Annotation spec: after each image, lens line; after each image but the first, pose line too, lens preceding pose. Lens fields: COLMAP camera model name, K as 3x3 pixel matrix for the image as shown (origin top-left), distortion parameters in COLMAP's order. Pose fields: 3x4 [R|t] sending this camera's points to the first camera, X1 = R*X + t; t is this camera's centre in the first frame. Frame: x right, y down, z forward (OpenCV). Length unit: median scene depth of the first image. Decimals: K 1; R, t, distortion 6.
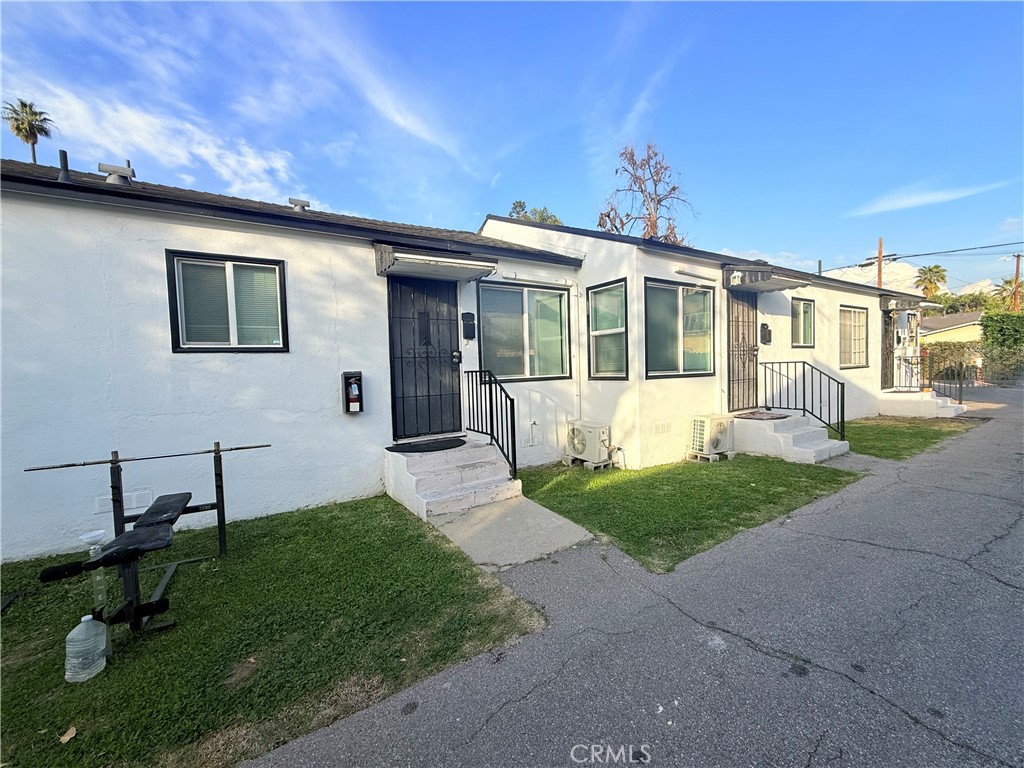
lens RADIAL K [[400.8, 0, 504.6], [0, 400.8, 384.5], [0, 0, 1]] dist [0.000052, 0.000203]
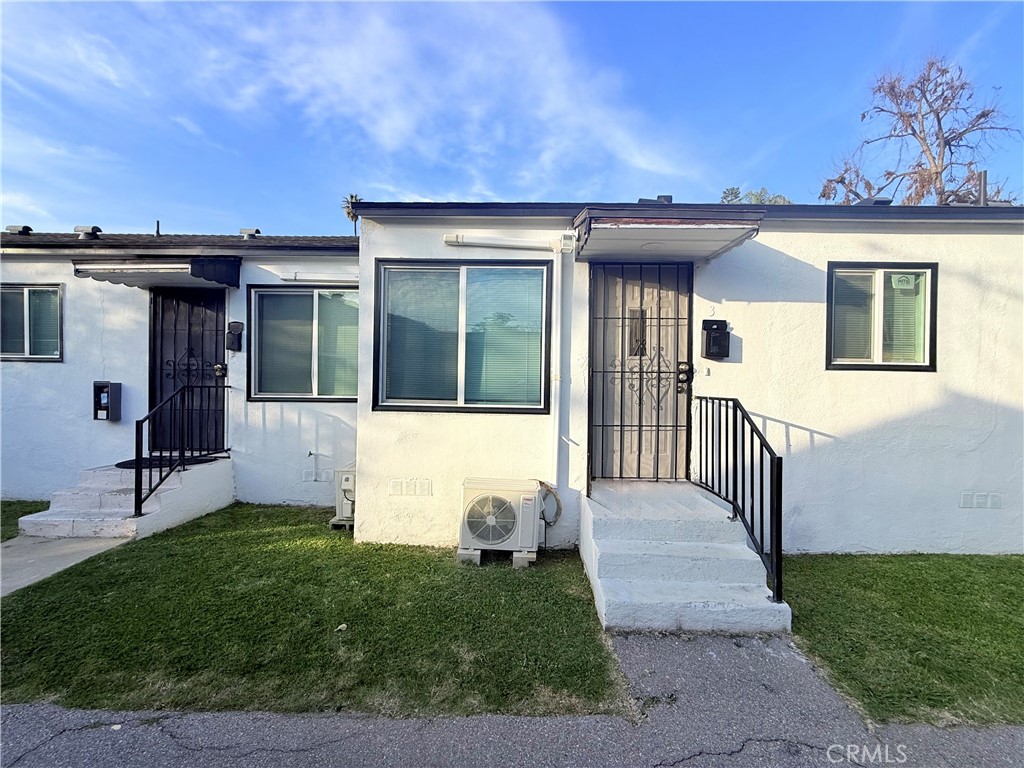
lens RADIAL K [[400.8, 0, 504.6], [0, 400.8, 384.5], [0, 0, 1]] dist [0.000052, 0.000203]
pose [[0.845190, 0.042850, -0.532746, 0.827542], [-0.060664, 0.998030, -0.015969, -0.054136], [0.531012, 0.045816, 0.846125, 0.509984]]
